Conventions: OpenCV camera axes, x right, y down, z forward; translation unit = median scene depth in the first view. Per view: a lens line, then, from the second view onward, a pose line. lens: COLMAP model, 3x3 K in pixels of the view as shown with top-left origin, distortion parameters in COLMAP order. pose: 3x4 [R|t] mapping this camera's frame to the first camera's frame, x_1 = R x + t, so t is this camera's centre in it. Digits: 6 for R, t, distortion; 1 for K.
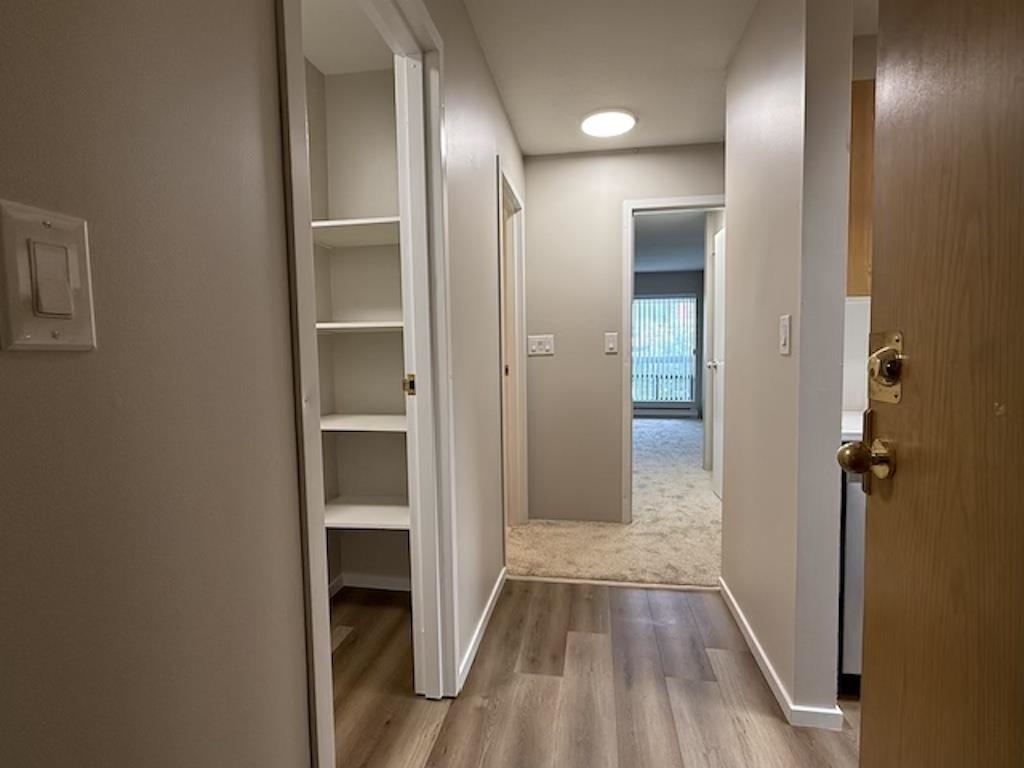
lens RADIAL K [[515.6, 0, 511.7], [0, 515.6, 385.6], [0, 0, 1]] dist [-0.015841, -0.000730]
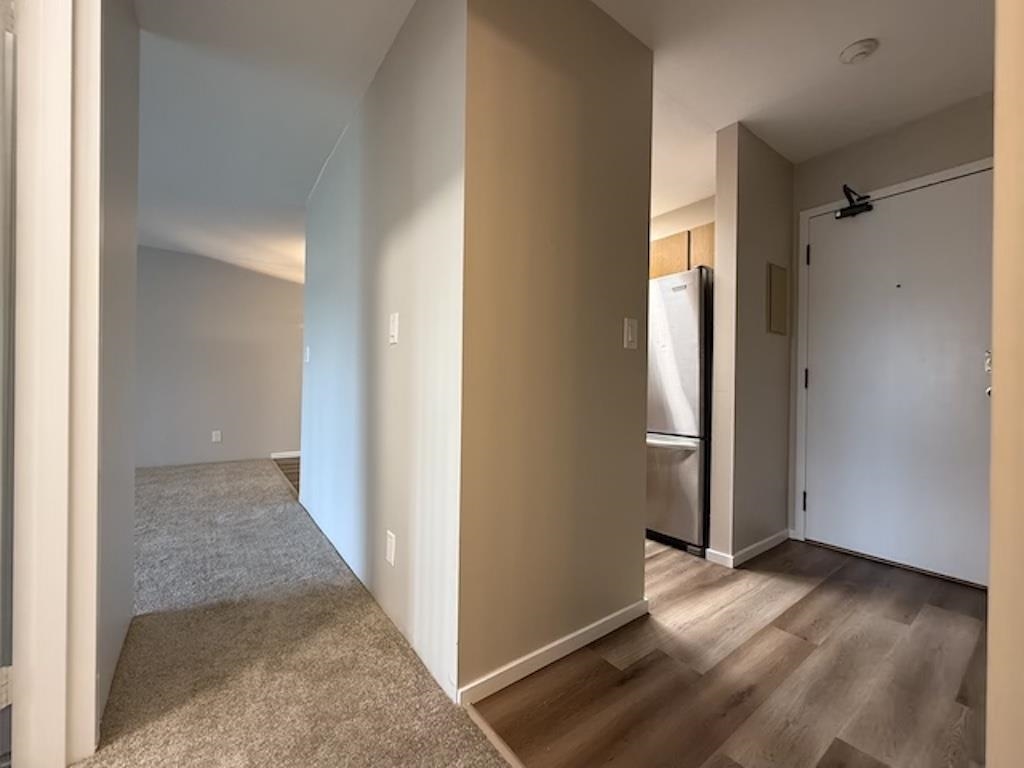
lens RADIAL K [[415.1, 0, 511.7], [0, 415.1, 382.8], [0, 0, 1]] dist [-0.000838, -0.000211]
pose [[-0.713038, 0.004206, 0.701113, 0.005828], [0.042923, 0.998368, 0.037664, -0.025004], [-0.699811, 0.056950, -0.712055, 1.754526]]
